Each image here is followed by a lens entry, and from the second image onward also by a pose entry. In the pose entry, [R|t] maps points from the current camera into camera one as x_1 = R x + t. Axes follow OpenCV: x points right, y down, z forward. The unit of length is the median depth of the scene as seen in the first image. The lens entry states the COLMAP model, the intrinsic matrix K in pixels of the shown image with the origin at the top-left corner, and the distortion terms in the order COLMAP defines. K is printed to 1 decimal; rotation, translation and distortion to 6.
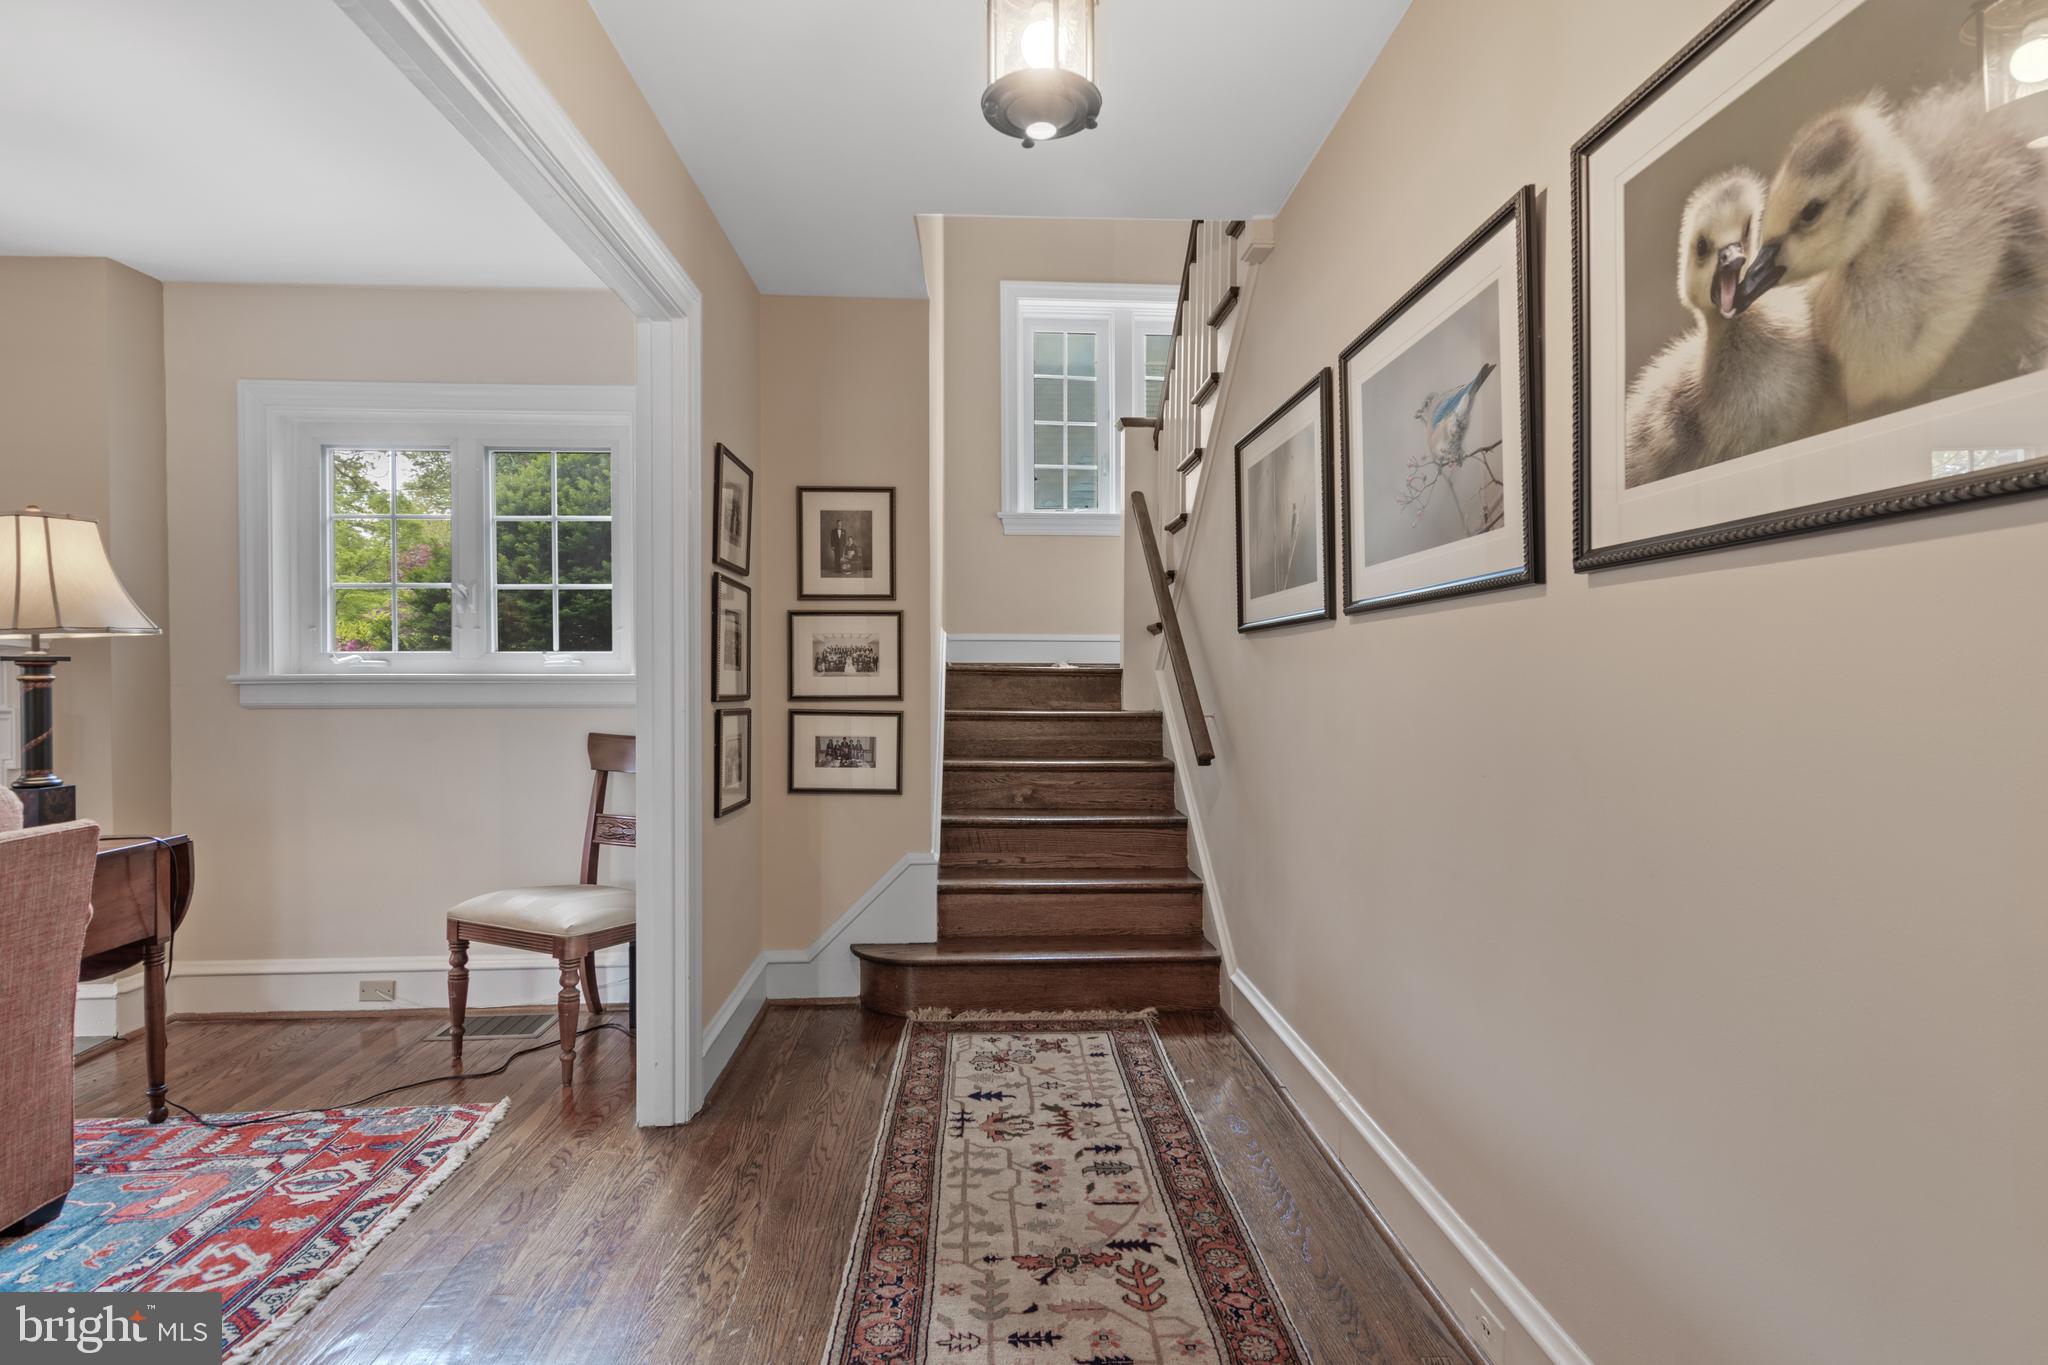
lens RADIAL K [[1046.0, 0, 1026.3], [0, 1046.0, 676.6], [0, 0, 1]] dist [0.011973, -0.002260]
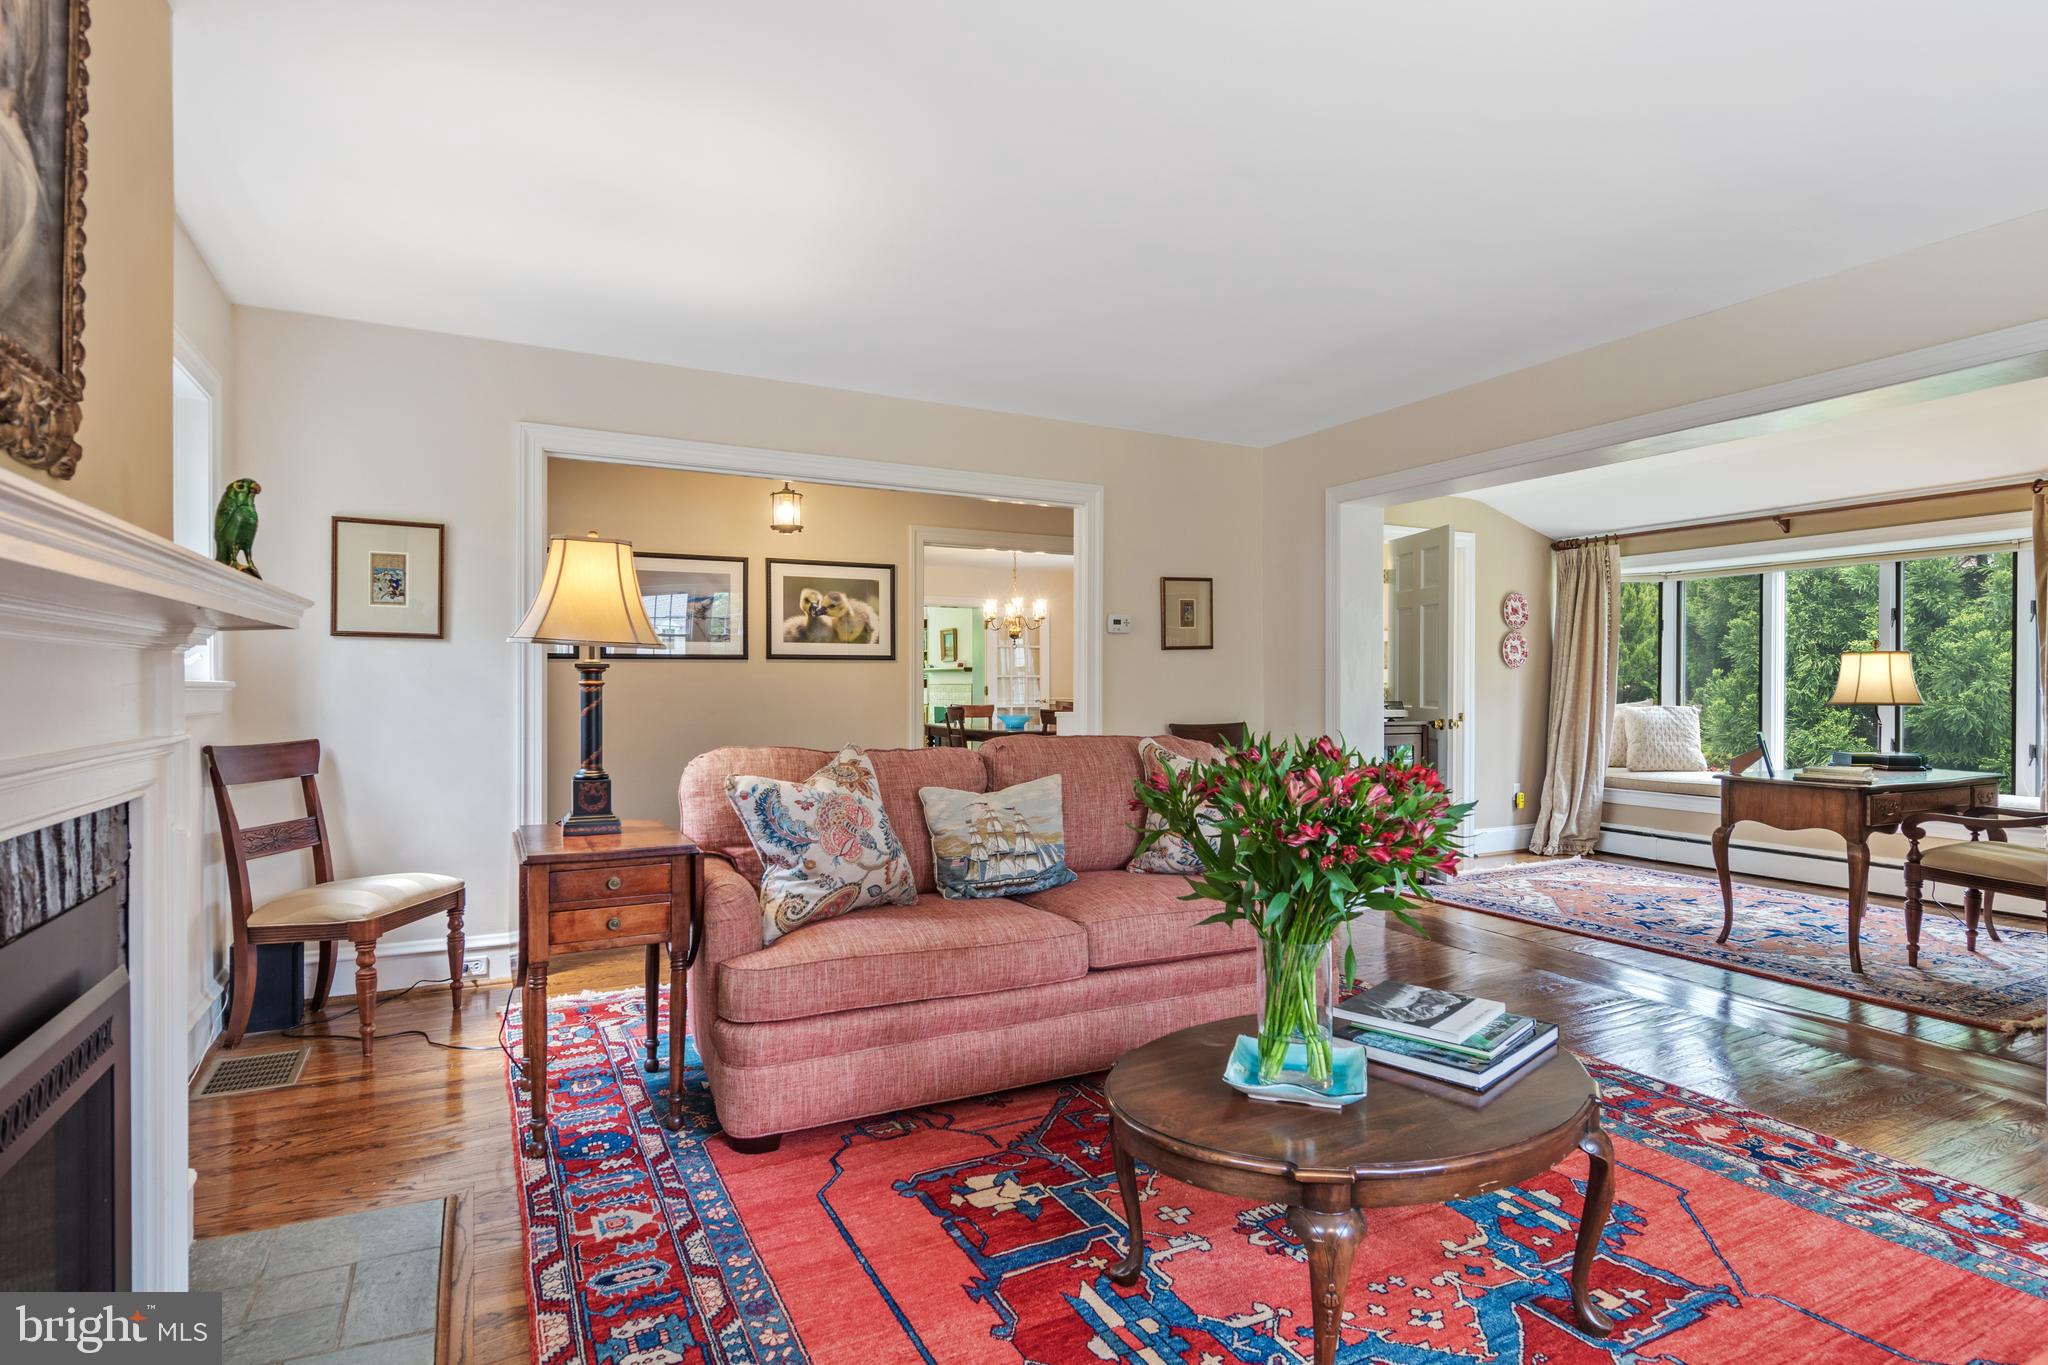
lens RADIAL K [[1046.0, 0, 1022.7], [0, 1046.0, 682.8], [0, 0, 1]] dist [0.011973, -0.002260]
pose [[-0.413124, -0.002244, 0.910672, -4.410040], [0.002138, 0.999992, 0.003434, -0.016942], [-0.910672, 0.003366, -0.413116, 2.124455]]
